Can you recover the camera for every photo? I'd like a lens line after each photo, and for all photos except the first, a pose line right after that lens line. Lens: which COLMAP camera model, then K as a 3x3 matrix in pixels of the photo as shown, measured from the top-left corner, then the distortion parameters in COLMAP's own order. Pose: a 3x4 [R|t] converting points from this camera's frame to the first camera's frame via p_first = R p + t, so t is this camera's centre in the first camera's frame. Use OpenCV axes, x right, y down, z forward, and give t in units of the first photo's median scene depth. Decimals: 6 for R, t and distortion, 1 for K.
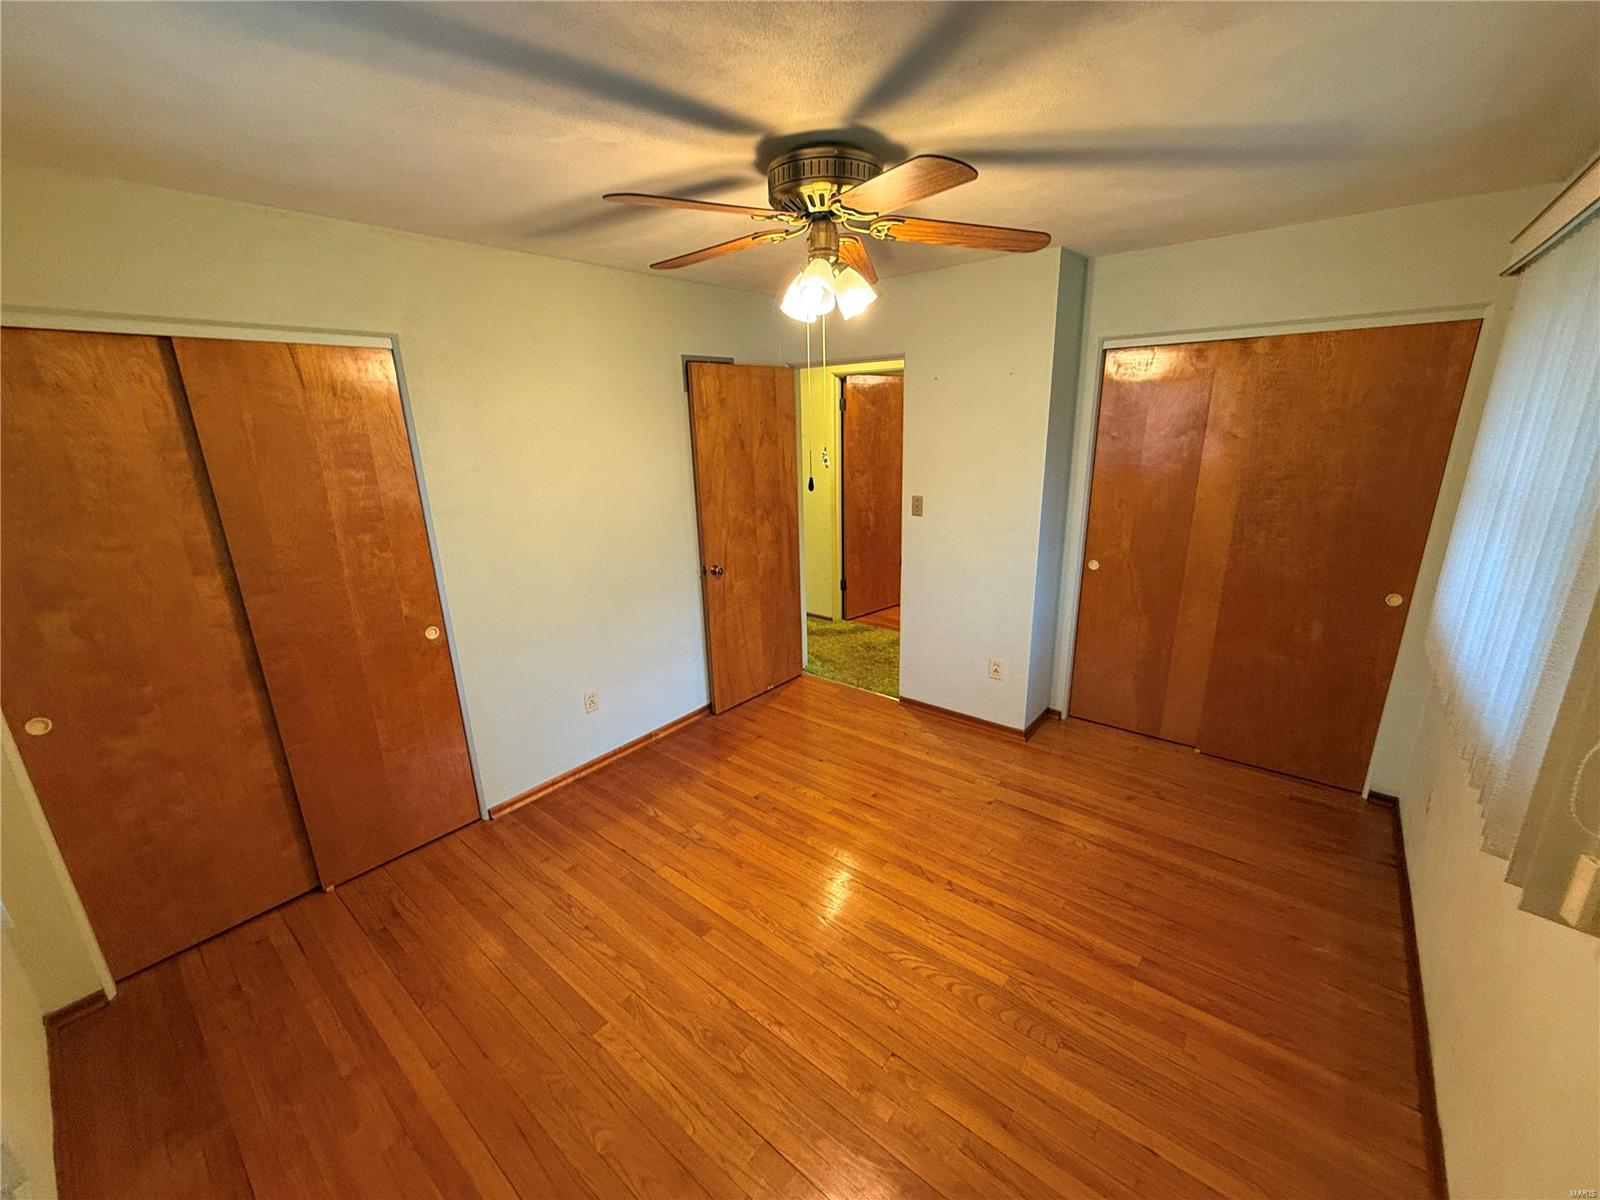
lens RADIAL K [[636.1, 0, 800.0], [0, 636.1, 600.0], [0, 0, 1]] dist [0.001880, 0.000636]
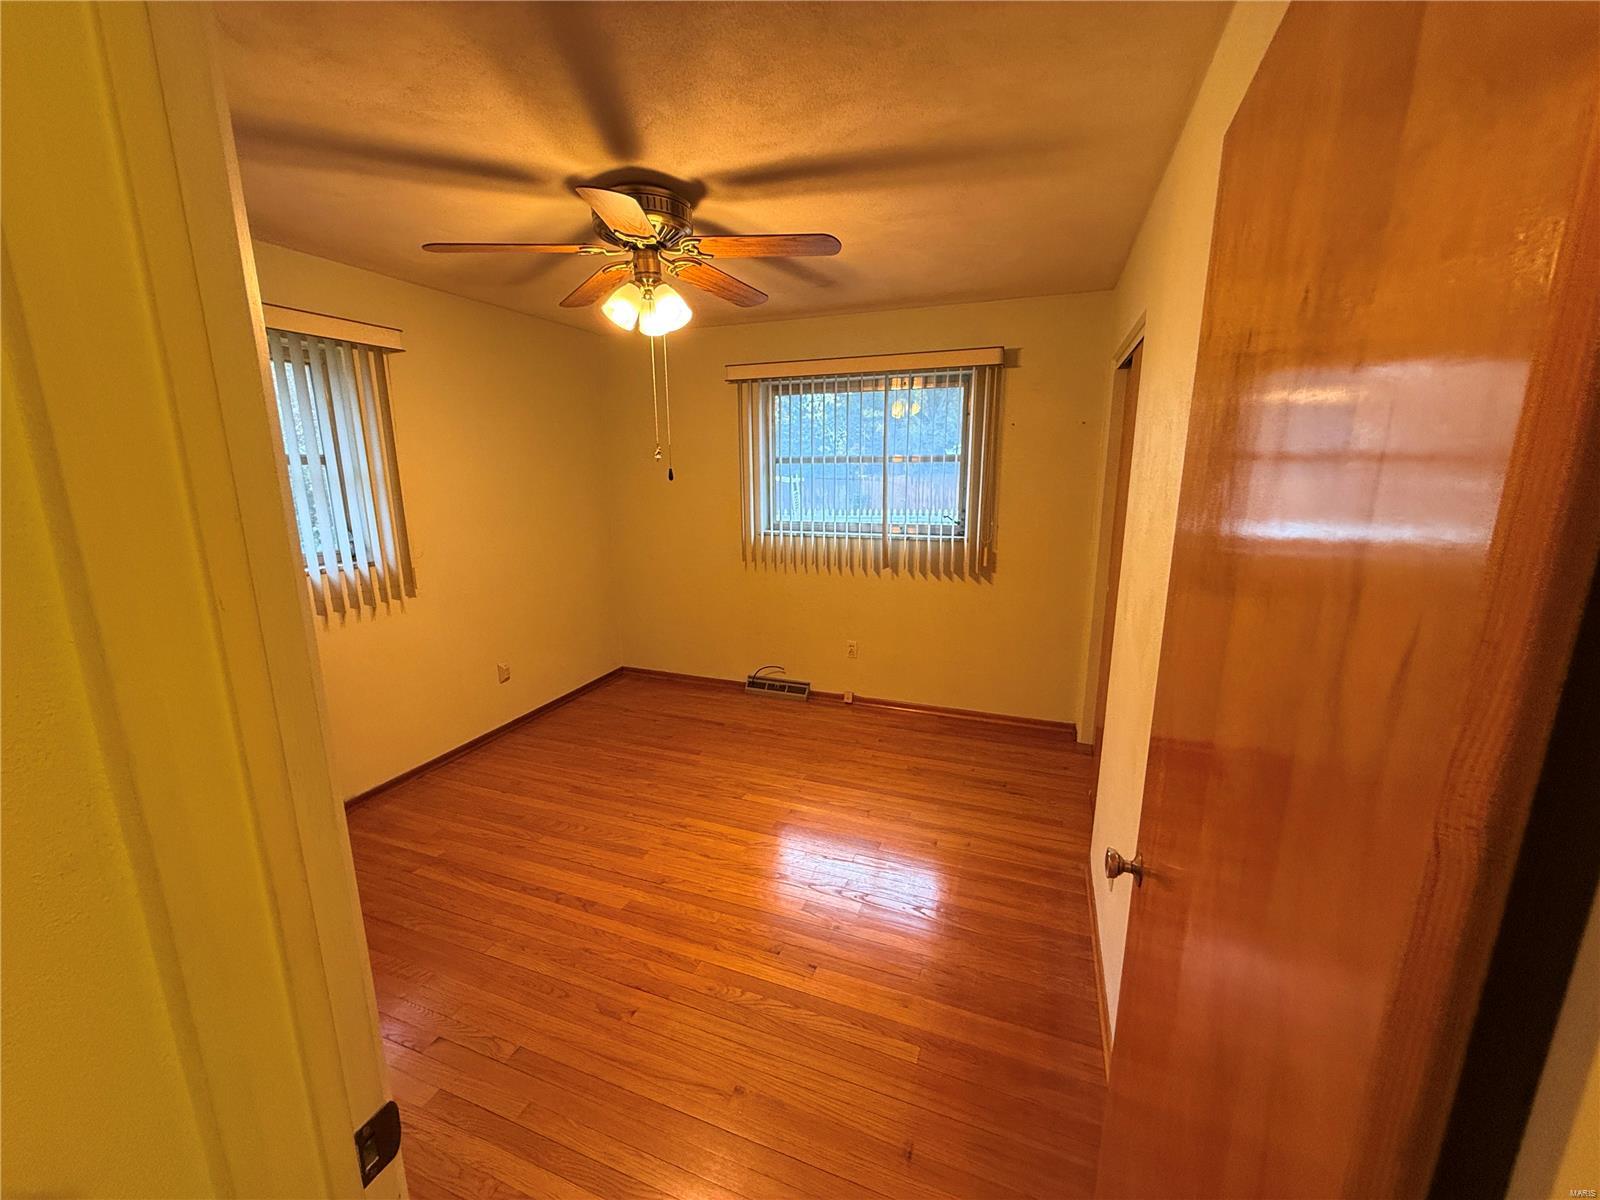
lens RADIAL K [[636.1, 0, 800.0], [0, 636.1, 600.0], [0, 0, 1]] dist [0.001880, 0.000636]
pose [[-0.946547, 0.098467, -0.307169, 0.160645], [-0.060694, 0.880891, 0.469412, -0.494965], [0.316804, 0.462964, -0.827828, 1.962579]]
